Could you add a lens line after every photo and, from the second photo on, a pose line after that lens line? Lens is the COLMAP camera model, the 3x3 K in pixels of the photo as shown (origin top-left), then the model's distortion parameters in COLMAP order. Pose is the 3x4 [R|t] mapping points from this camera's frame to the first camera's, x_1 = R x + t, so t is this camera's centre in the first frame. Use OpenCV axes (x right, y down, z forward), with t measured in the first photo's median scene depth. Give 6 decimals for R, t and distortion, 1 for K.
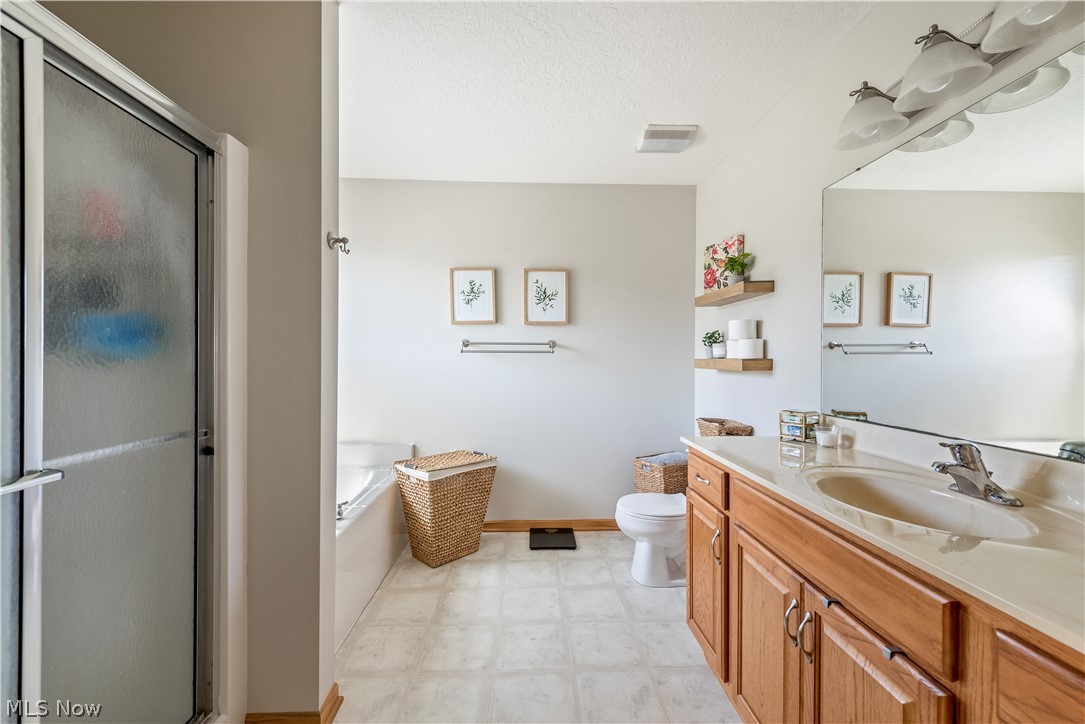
lens RADIAL K [[419.6, 0, 542.5], [0, 419.6, 362.0], [0, 0, 1]] dist [0.013281, 0.000012]
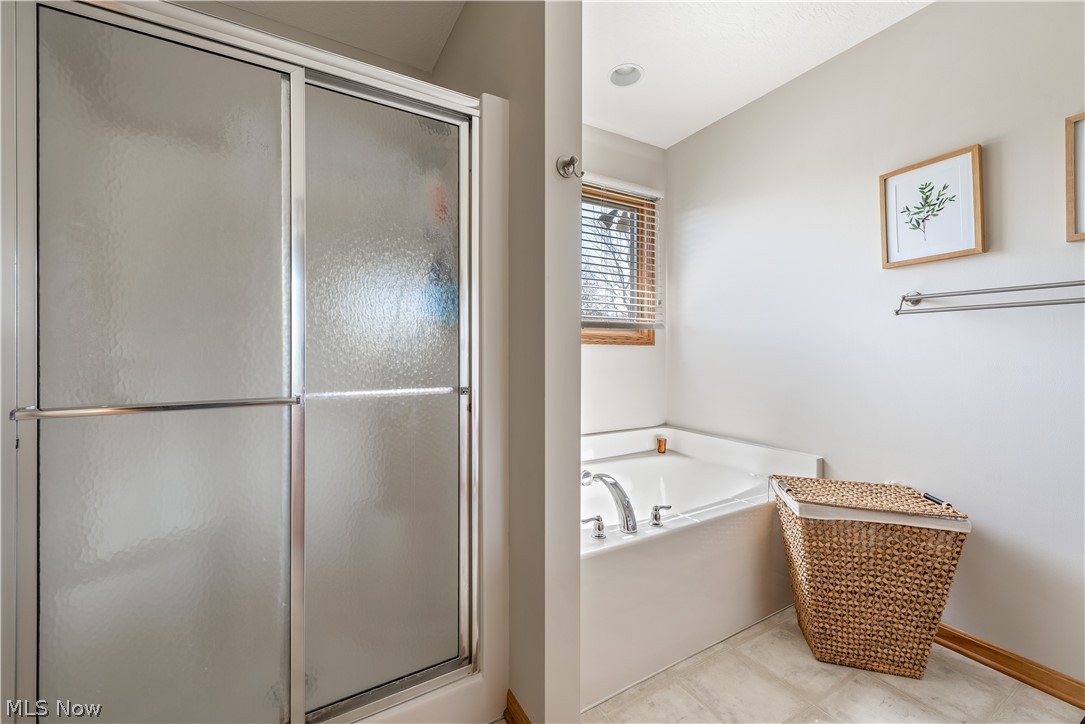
lens RADIAL K [[440.7, 0, 549.1], [0, 440.7, 352.3], [0, 0, 1]] dist [0.000970, -0.000355]
pose [[0.476801, -0.002016, -0.879009, 0.119572], [-0.007263, 0.999954, -0.006234, 0.039802], [0.878981, 0.009357, 0.476764, 0.321133]]
